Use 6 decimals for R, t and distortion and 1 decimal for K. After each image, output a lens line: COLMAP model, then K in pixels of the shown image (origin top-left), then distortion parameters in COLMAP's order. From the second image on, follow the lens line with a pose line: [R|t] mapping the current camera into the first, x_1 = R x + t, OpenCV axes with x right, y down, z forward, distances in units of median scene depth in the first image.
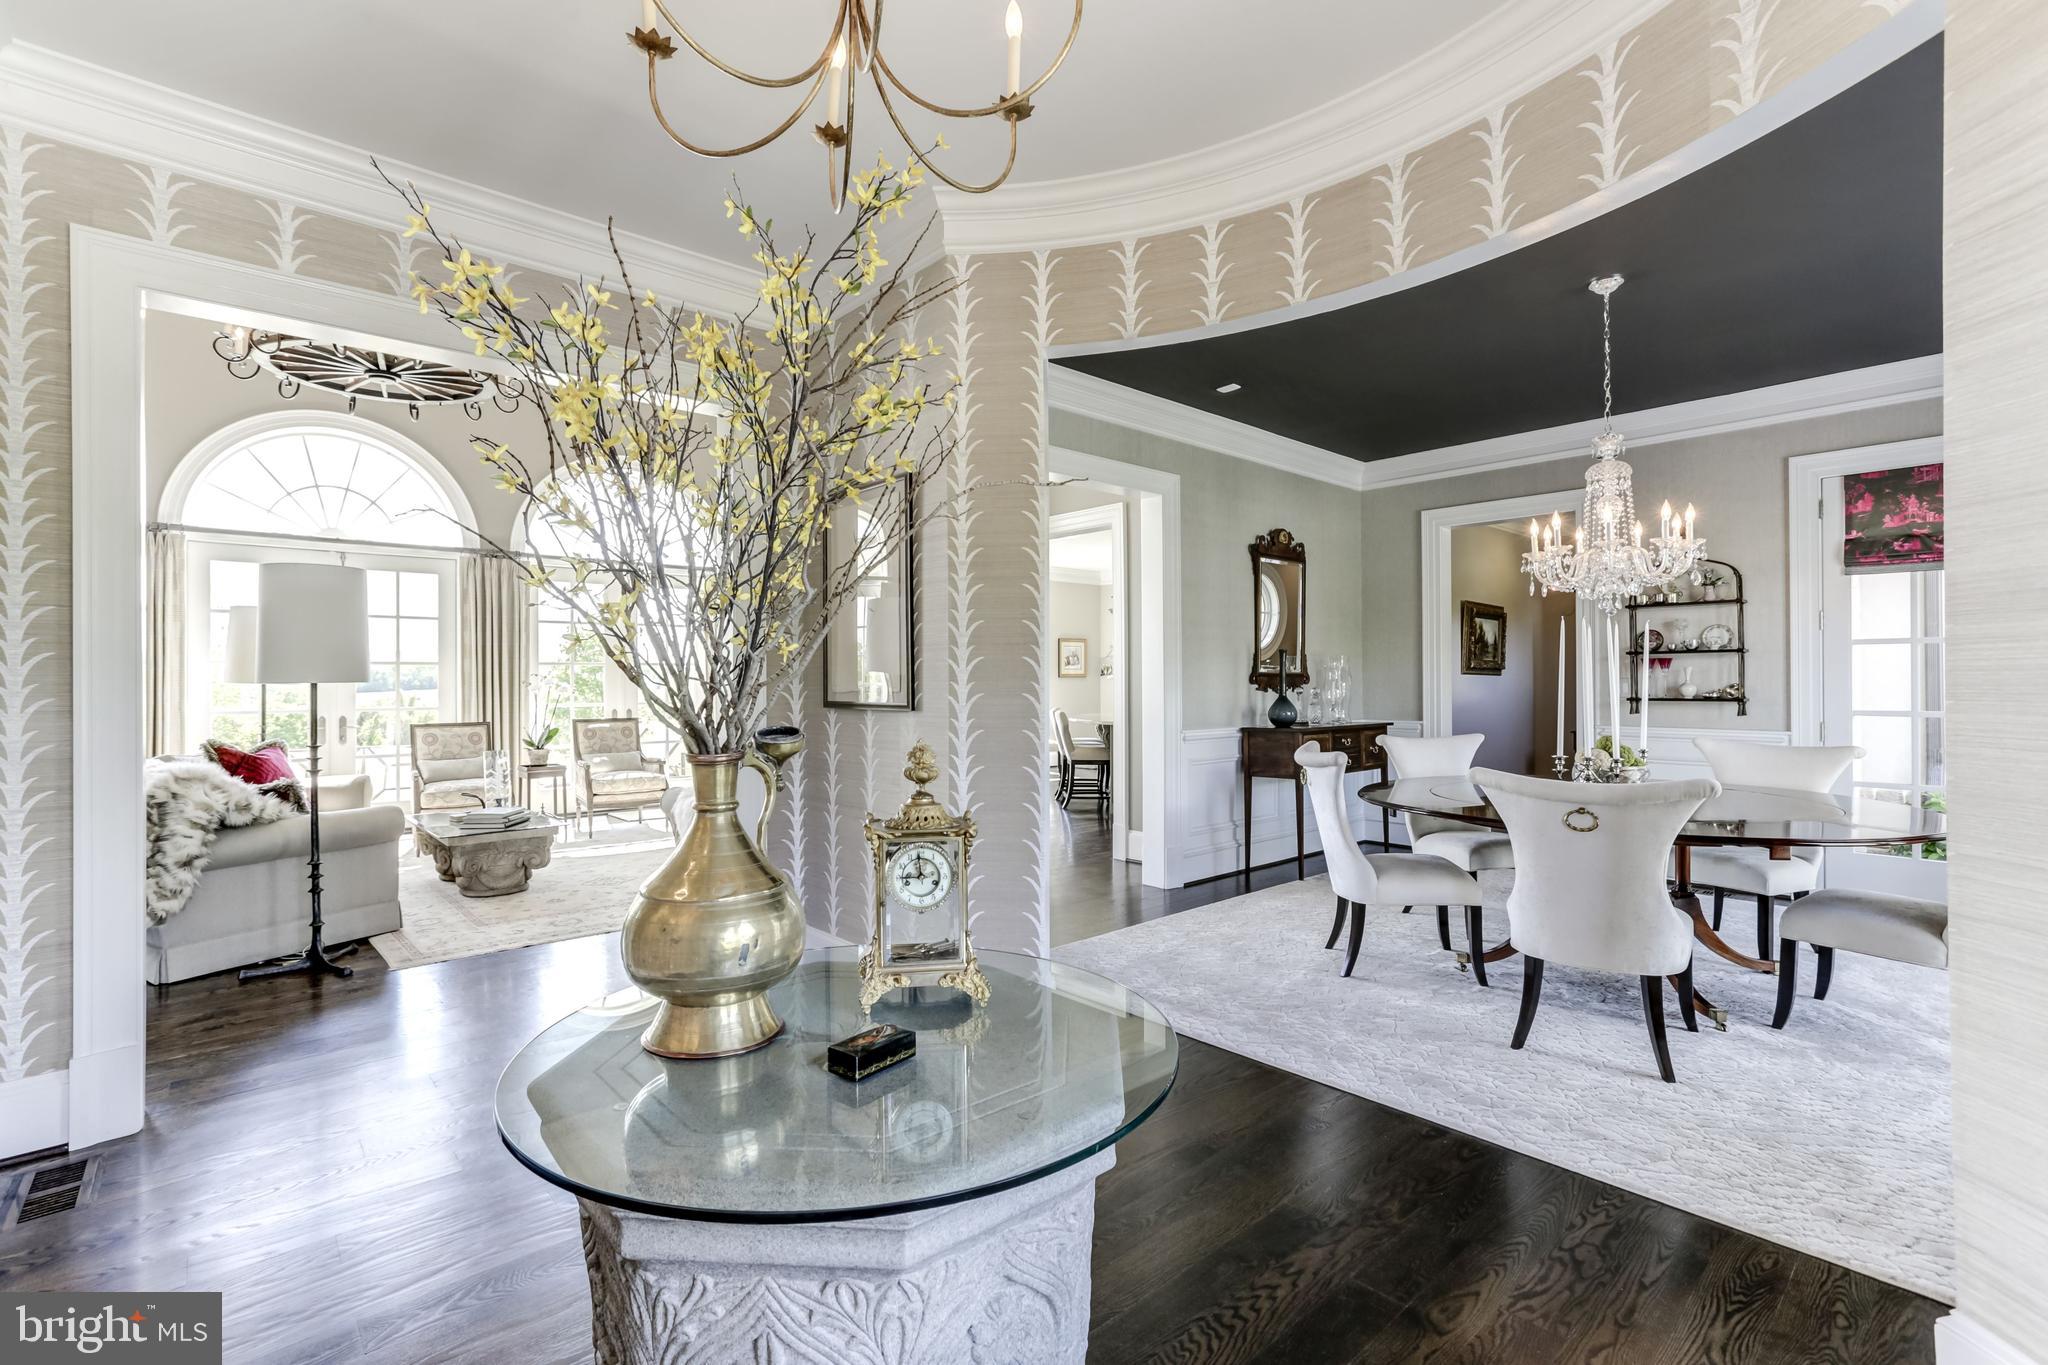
lens RADIAL K [[912.6, 0, 1022.0], [0, 912.6, 683.9], [0, 0, 1]] dist [-0.021839, 0.002414]
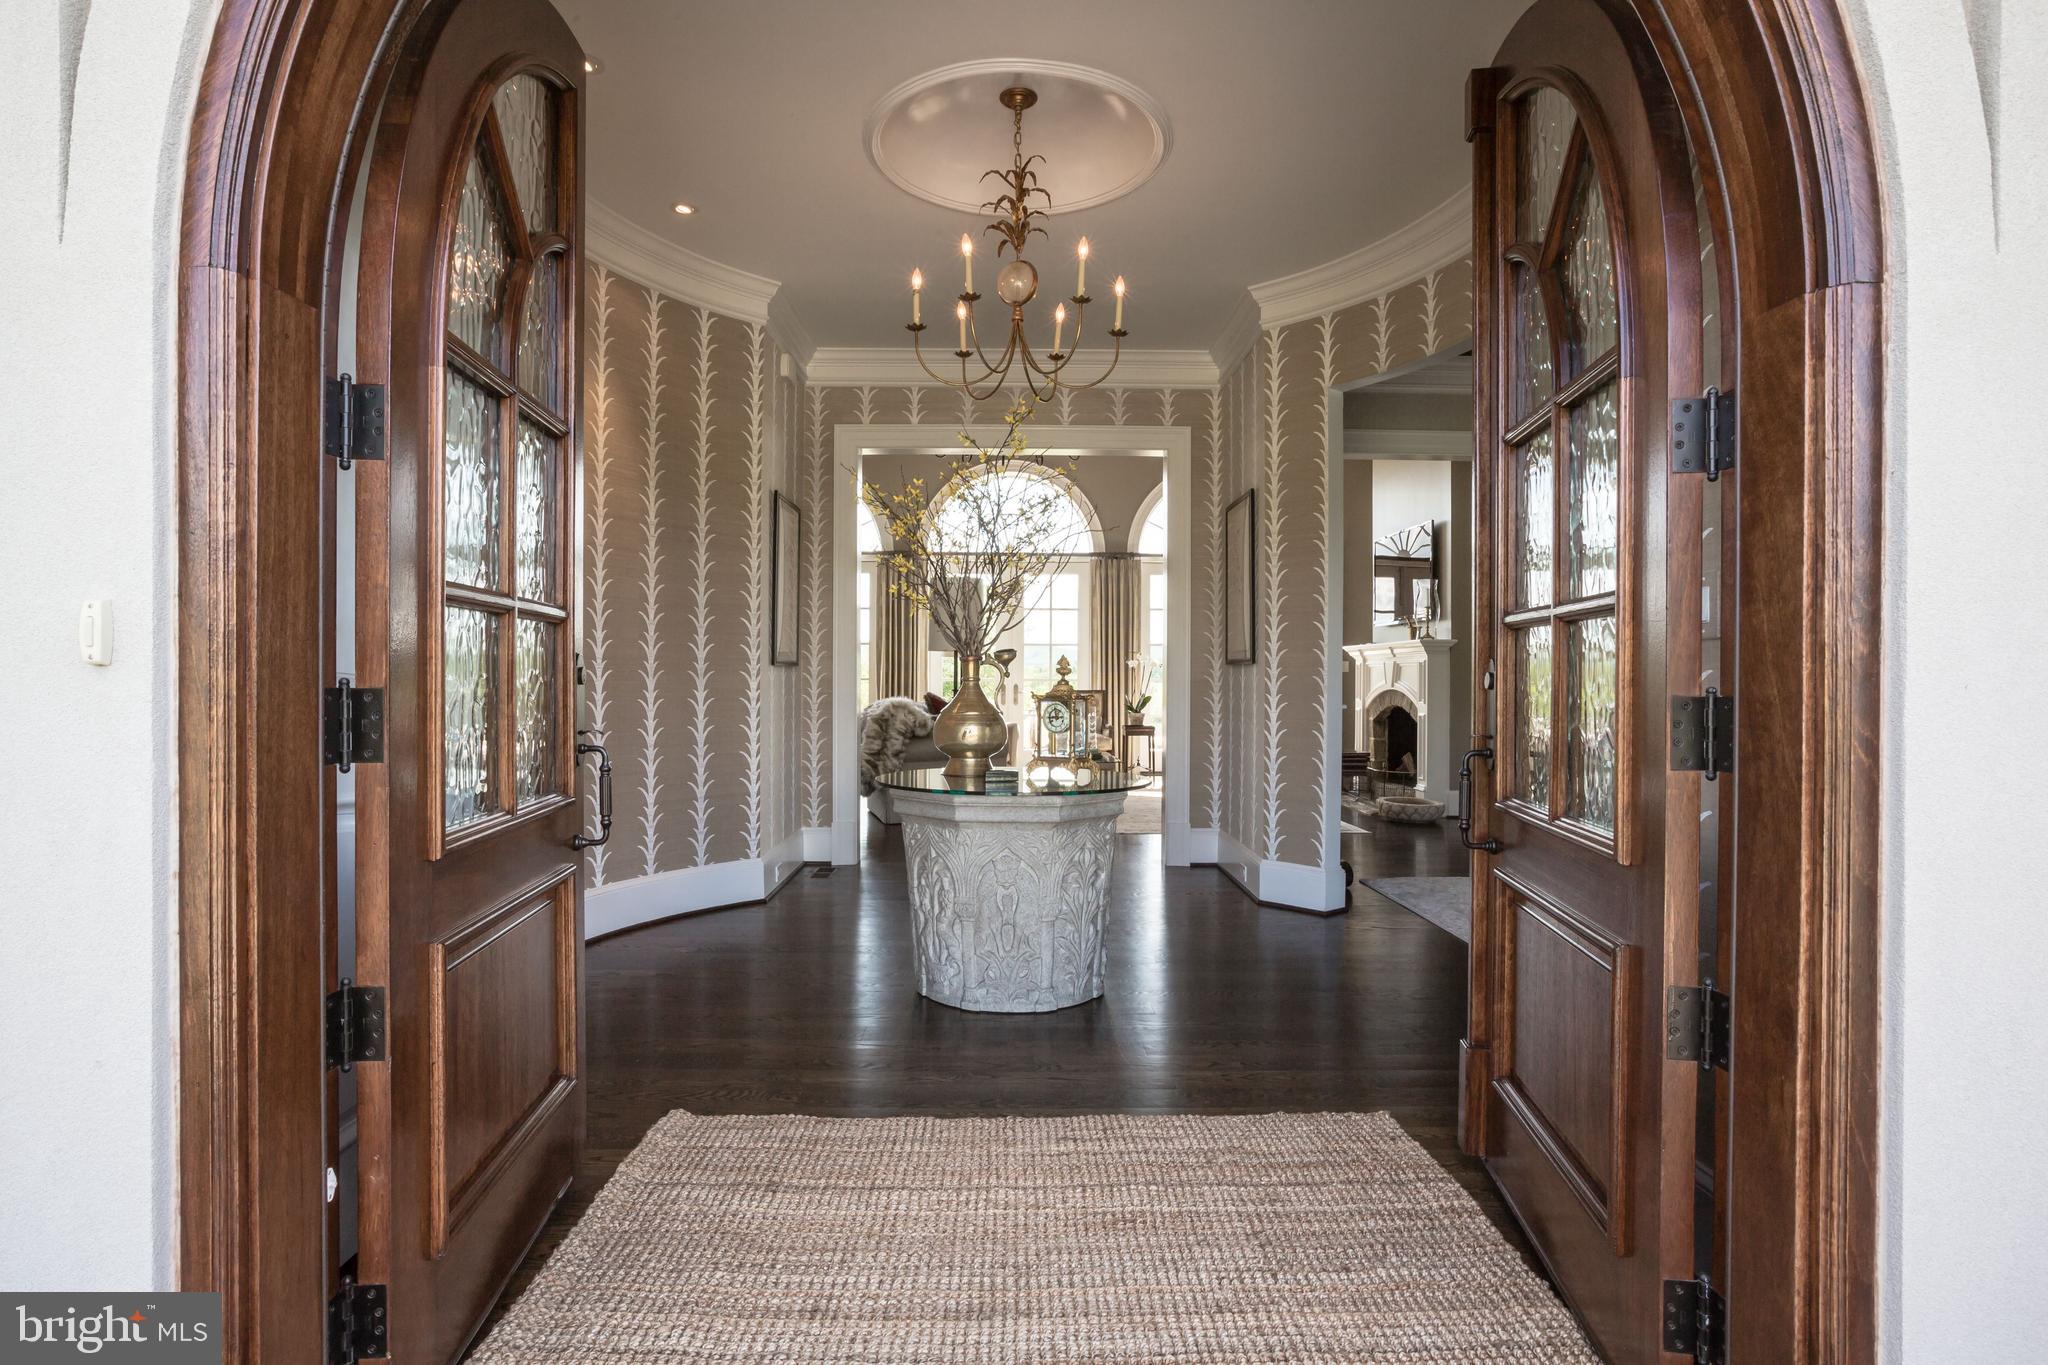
lens RADIAL K [[1066.7, 0, 1023.0], [0, 1066.7, 681.9], [0, 0, 1]] dist [0.000143, 0.000015]
pose [[0.753963, 0.011838, -0.656811, 0.315924], [-0.010495, 0.999927, 0.005975, 0.023992], [0.656833, 0.002389, 0.754032, -0.204292]]
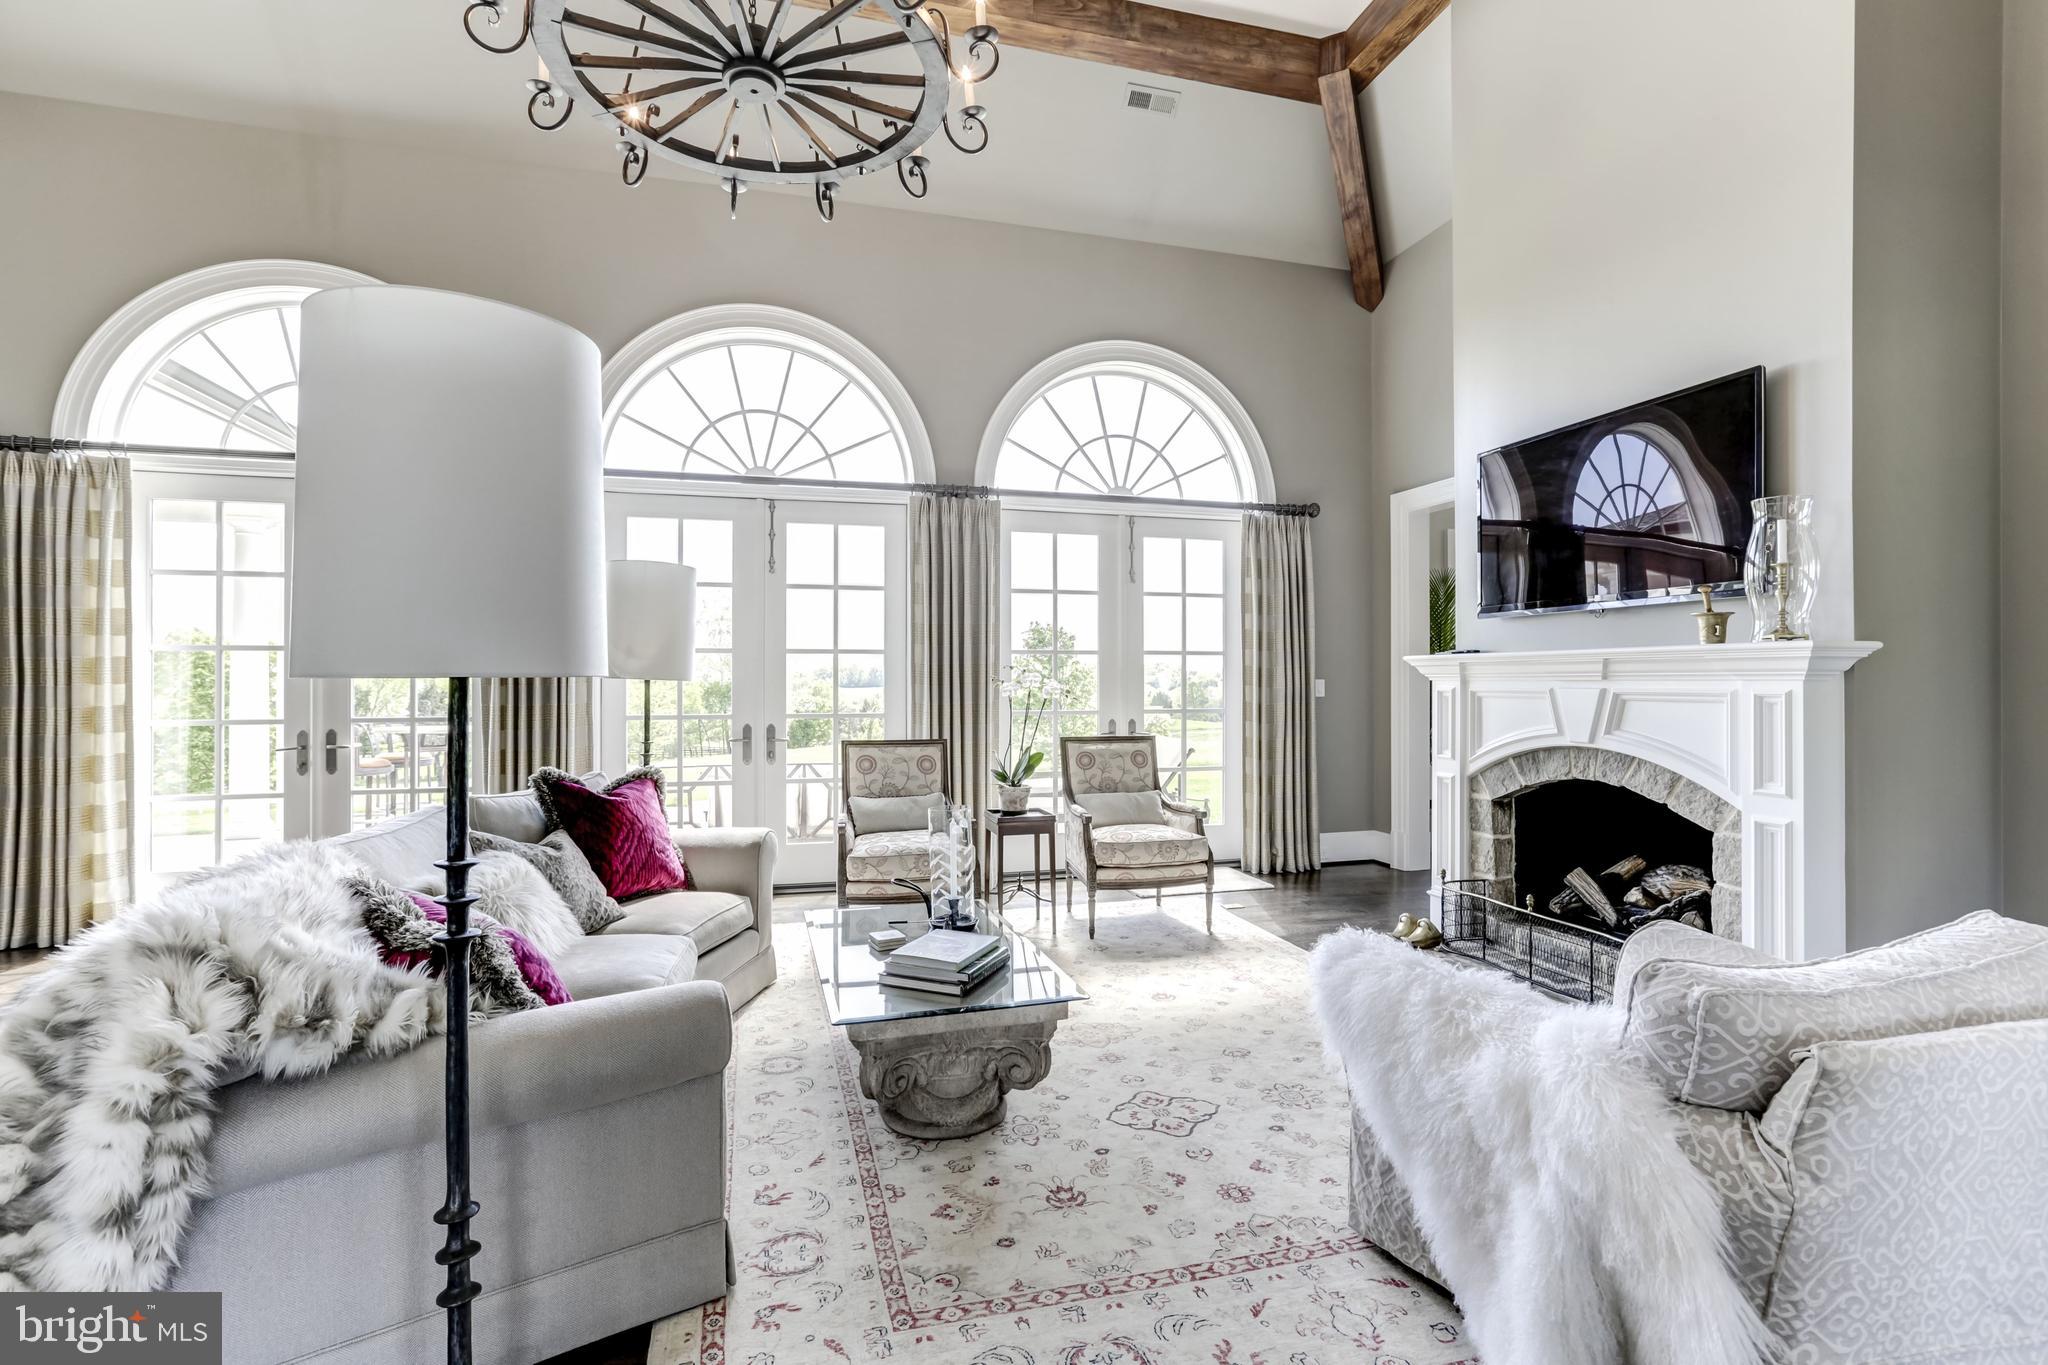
lens RADIAL K [[912.6, 0, 1011.3], [0, 912.6, 687.6], [0, 0, 1]] dist [-0.021839, 0.002414]
pose [[0.889145, 0.006708, -0.457576, -0.254909], [-0.002653, 0.999951, 0.009506, -0.001671], [0.457617, -0.007238, 0.889120, 0.454130]]
